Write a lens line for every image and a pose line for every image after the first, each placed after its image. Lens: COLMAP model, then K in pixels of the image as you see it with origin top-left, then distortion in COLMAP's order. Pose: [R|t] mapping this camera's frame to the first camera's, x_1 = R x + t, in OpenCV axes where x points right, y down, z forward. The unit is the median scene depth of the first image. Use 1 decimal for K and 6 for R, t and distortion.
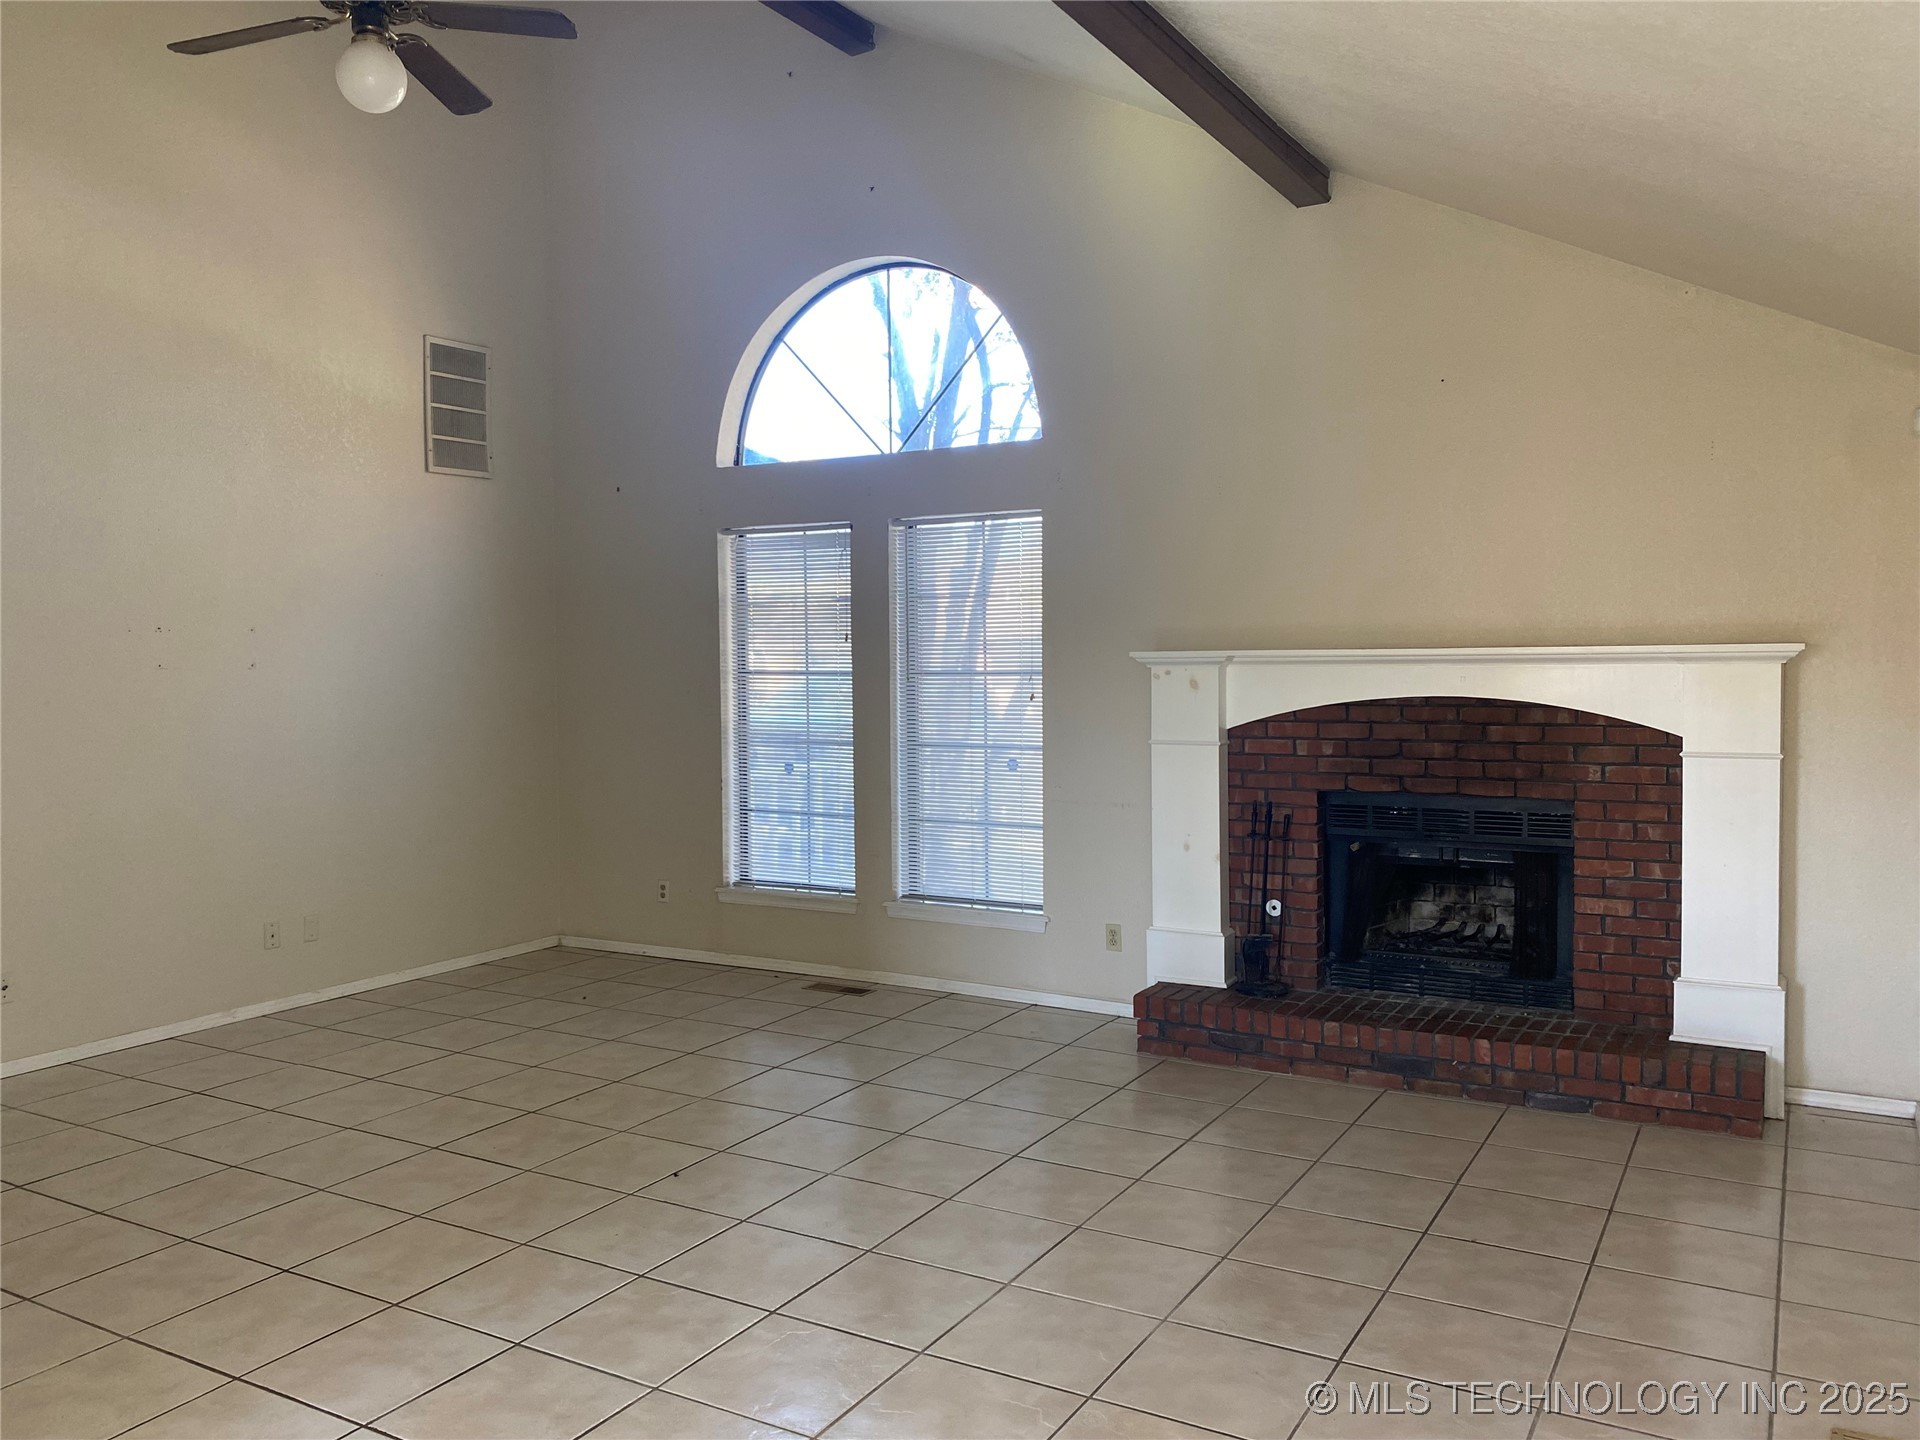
lens RADIAL K [[1473.8, 0, 973.2], [0, 1473.8, 721.5], [0, 0, 1]] dist [0.036462, -0.012857]
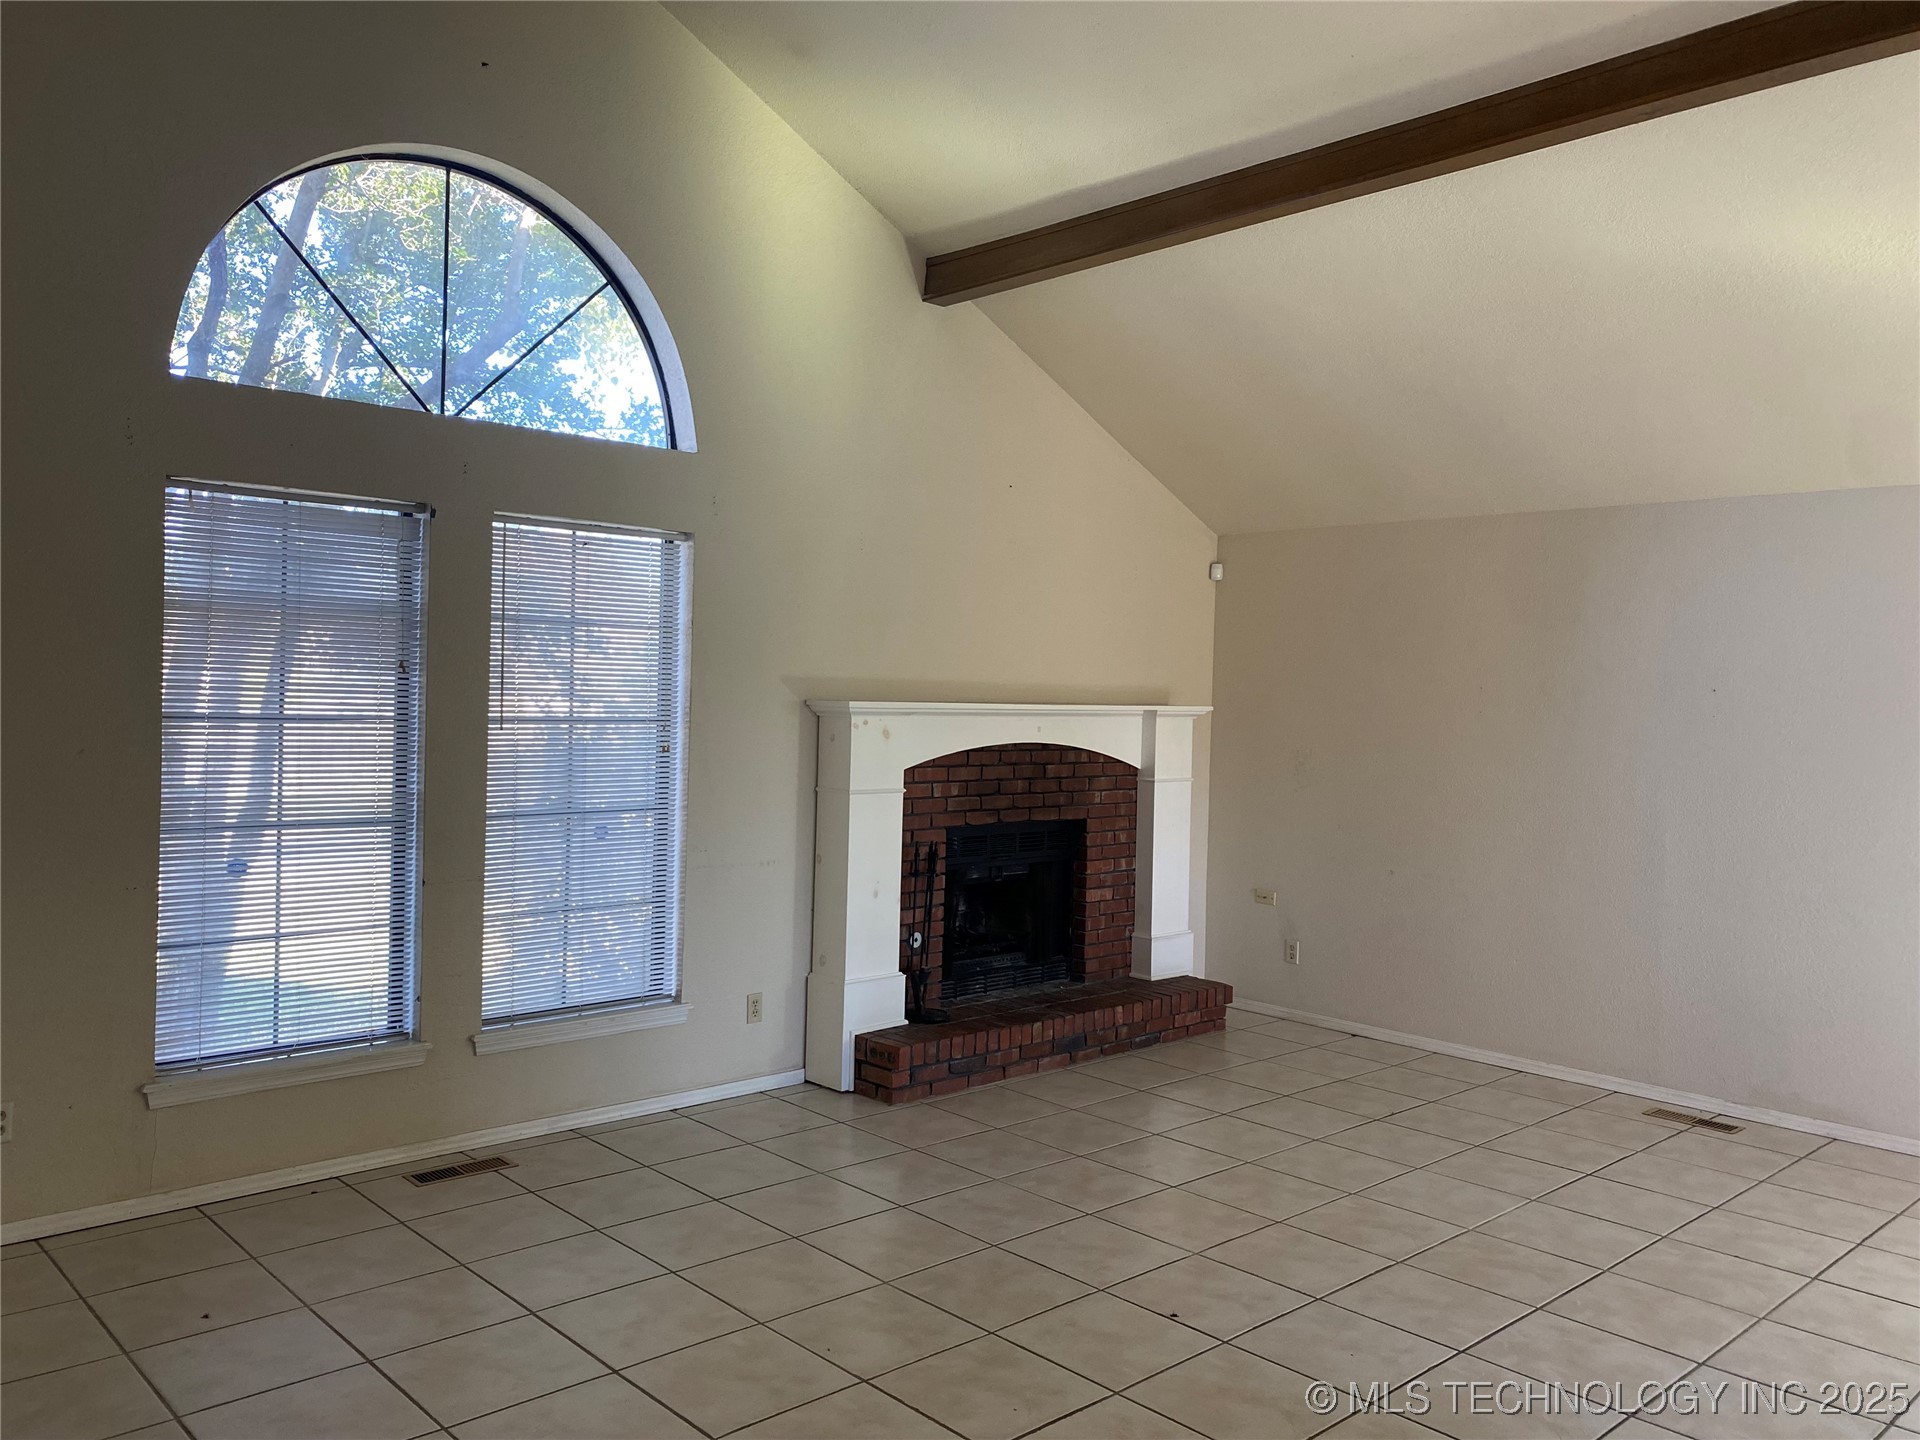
lens RADIAL K [[1473.8, 0, 973.3], [0, 1473.8, 713.9], [0, 0, 1]] dist [0.036462, -0.012857]
pose [[0.286631, -0.003755, 0.958034, -0.859752], [0.010758, 0.999942, 0.000701, -0.041495], [-0.957981, 0.010105, 0.286655, 0.687181]]
